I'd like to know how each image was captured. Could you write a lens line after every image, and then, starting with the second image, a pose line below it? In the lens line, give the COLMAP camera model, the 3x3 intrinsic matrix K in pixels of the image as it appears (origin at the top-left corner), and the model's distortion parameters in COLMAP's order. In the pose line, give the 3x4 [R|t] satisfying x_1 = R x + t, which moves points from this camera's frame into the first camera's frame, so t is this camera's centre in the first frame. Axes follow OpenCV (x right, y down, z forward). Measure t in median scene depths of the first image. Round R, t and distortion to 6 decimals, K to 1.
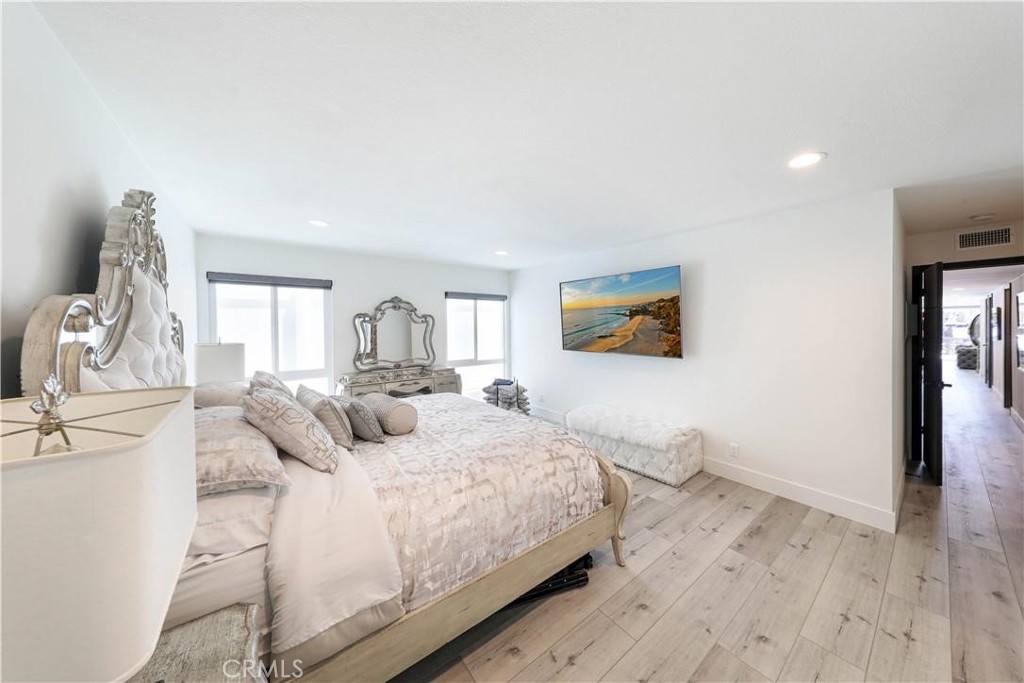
lens RADIAL K [[334.4, 0, 521.4], [0, 334.4, 325.9], [0, 0, 1]] dist [-0.000458, -0.000099]
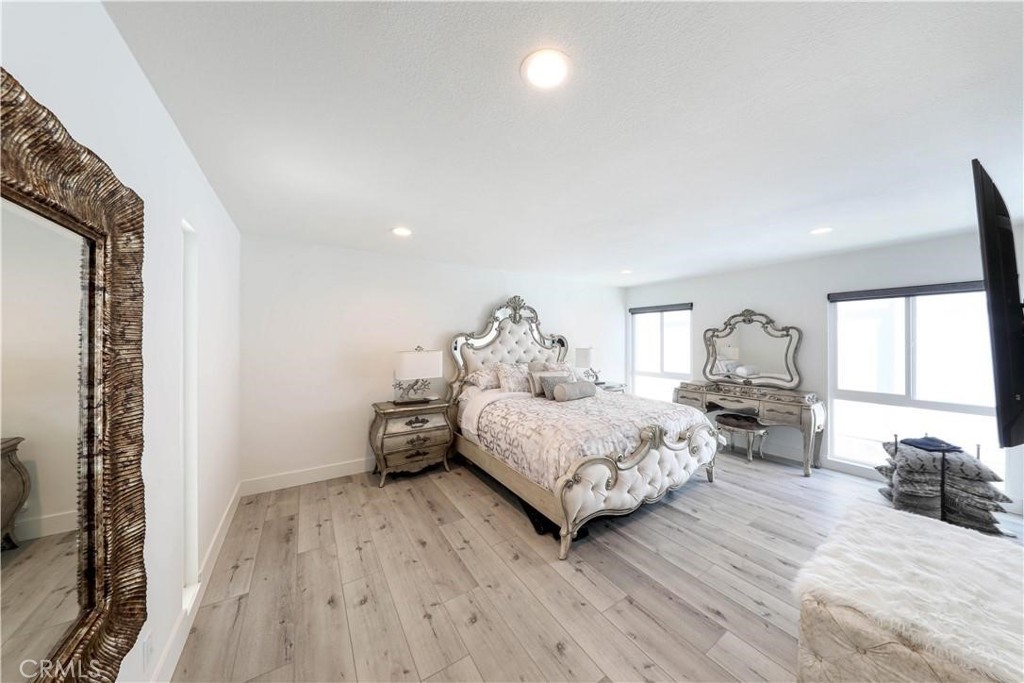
lens RADIAL K [[334.4, 0, 518.4], [0, 334.4, 342.3], [0, 0, 1]] dist [-0.000458, -0.000099]
pose [[-0.102860, 0.010804, -0.994637, 0.648961], [-0.005366, 0.999920, 0.011417, -0.000872], [0.994681, 0.006512, -0.102794, 0.451125]]
